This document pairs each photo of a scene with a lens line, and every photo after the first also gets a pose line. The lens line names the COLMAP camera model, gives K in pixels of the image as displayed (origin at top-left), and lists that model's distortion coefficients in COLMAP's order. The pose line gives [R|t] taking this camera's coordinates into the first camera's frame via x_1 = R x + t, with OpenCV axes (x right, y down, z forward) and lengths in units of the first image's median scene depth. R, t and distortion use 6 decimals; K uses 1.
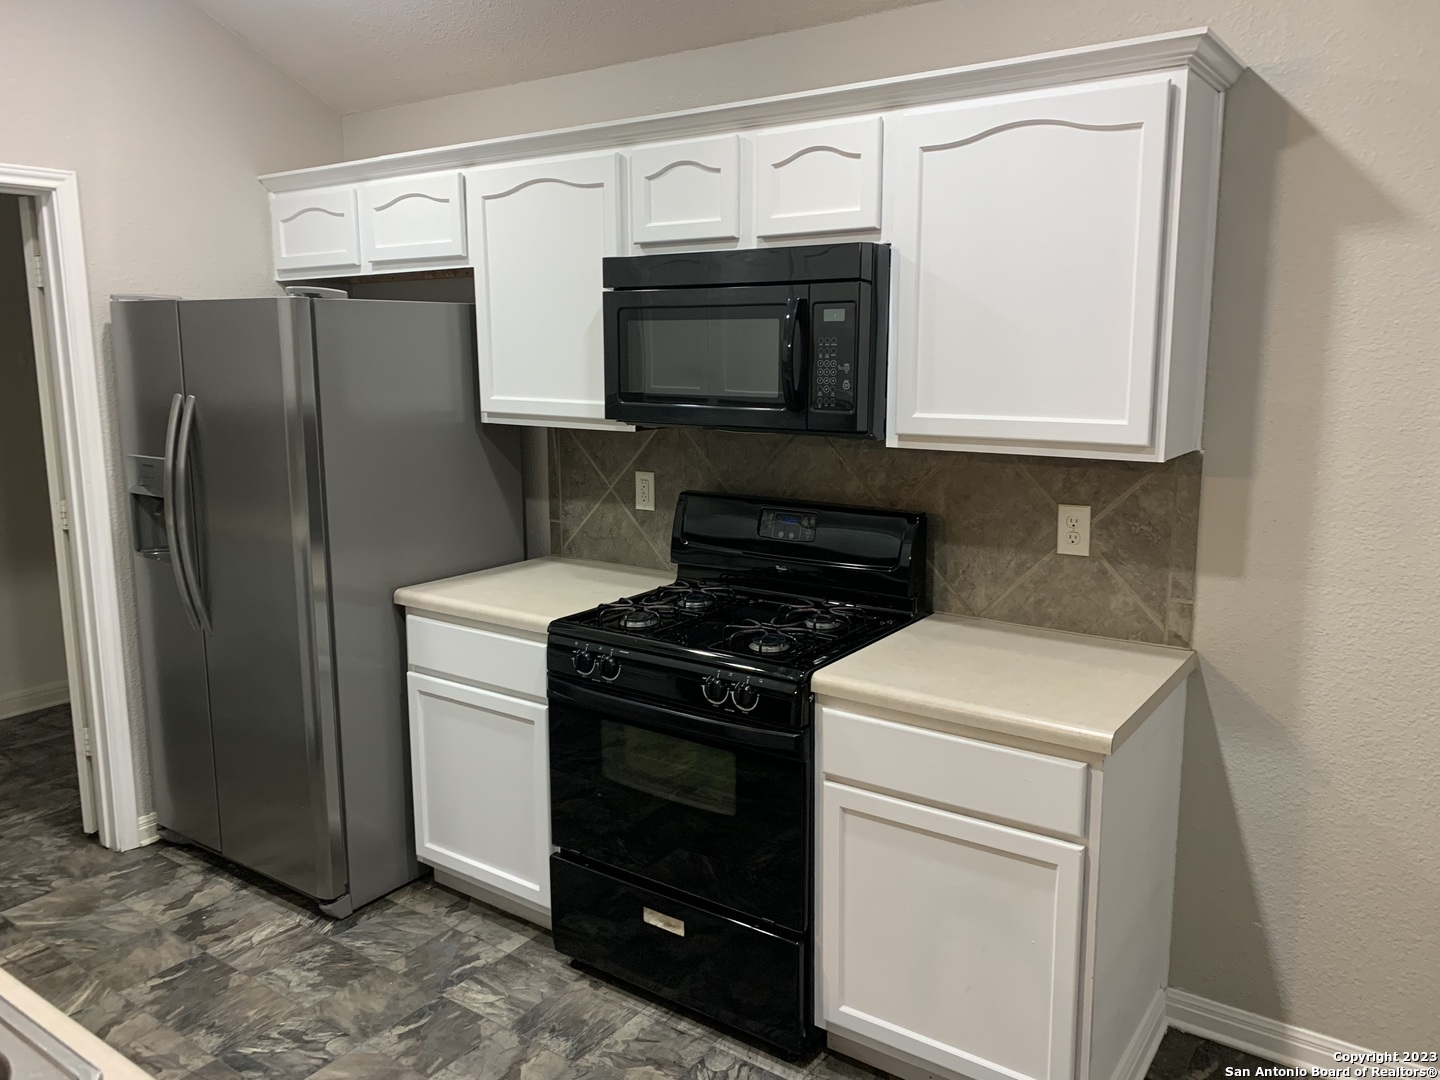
lens RADIAL K [[1103.1, 0, 717.9], [0, 1103.1, 530.3], [0, 0, 1]] dist [0.033541, -0.034832]
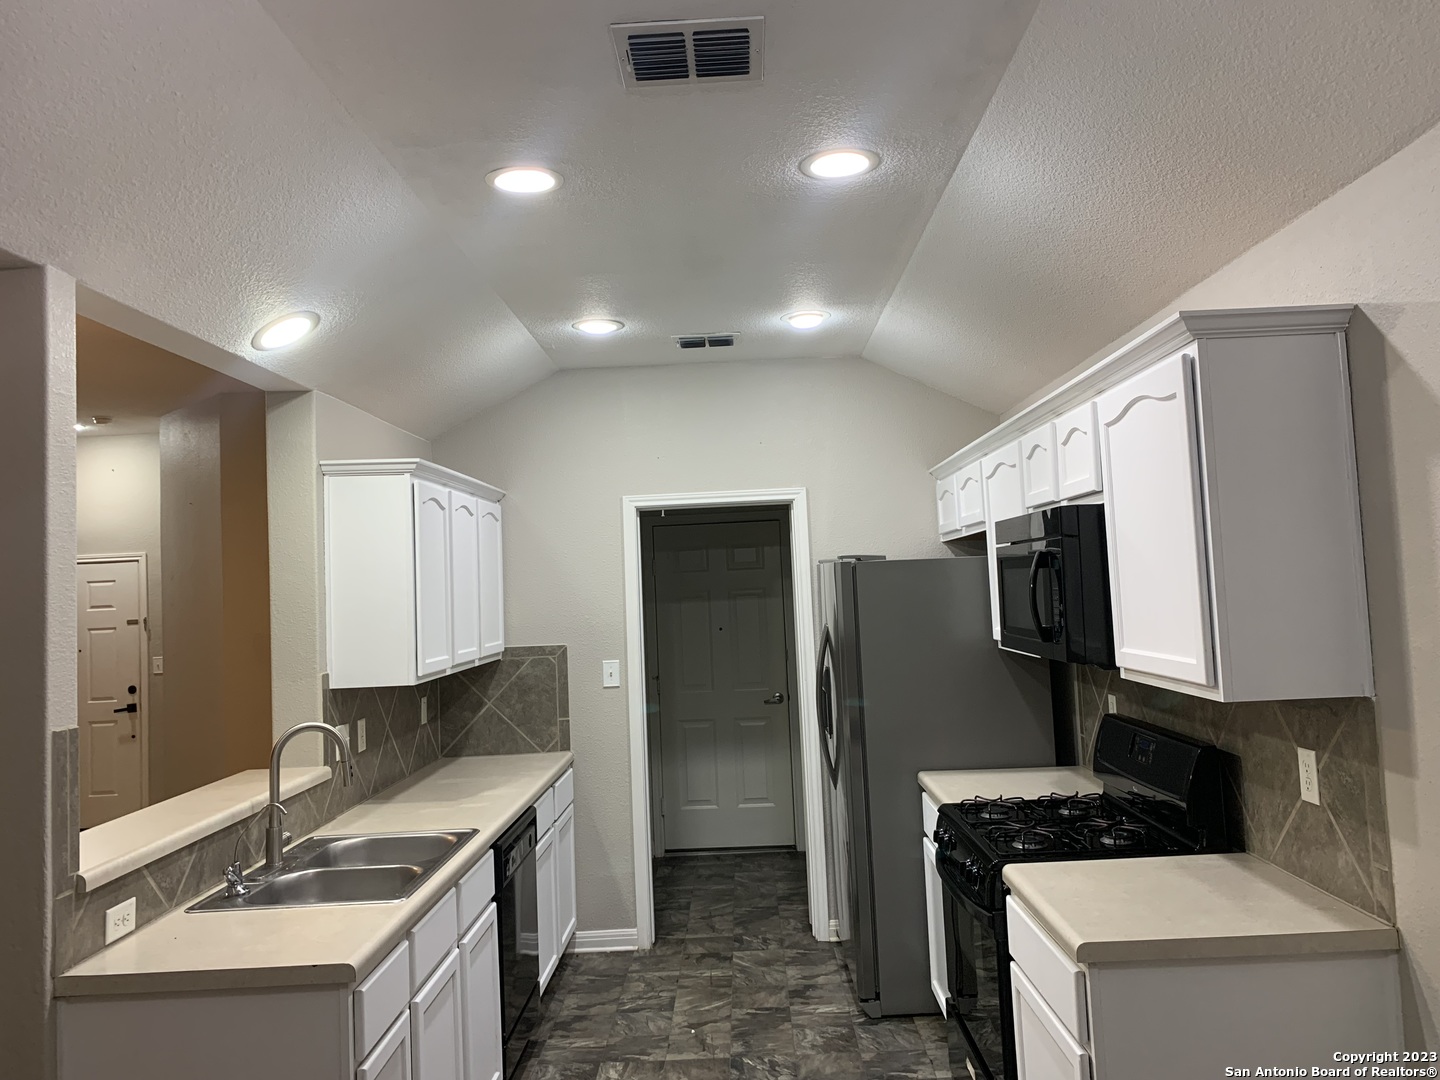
lens RADIAL K [[1103.1, 0, 711.4], [0, 1103.1, 539.1], [0, 0, 1]] dist [0.033541, -0.034832]
pose [[0.565145, -0.057528, -0.822983, 0.755529], [-0.098133, 0.985796, -0.136298, -0.018666], [0.819134, 0.157790, 0.551472, 0.016867]]
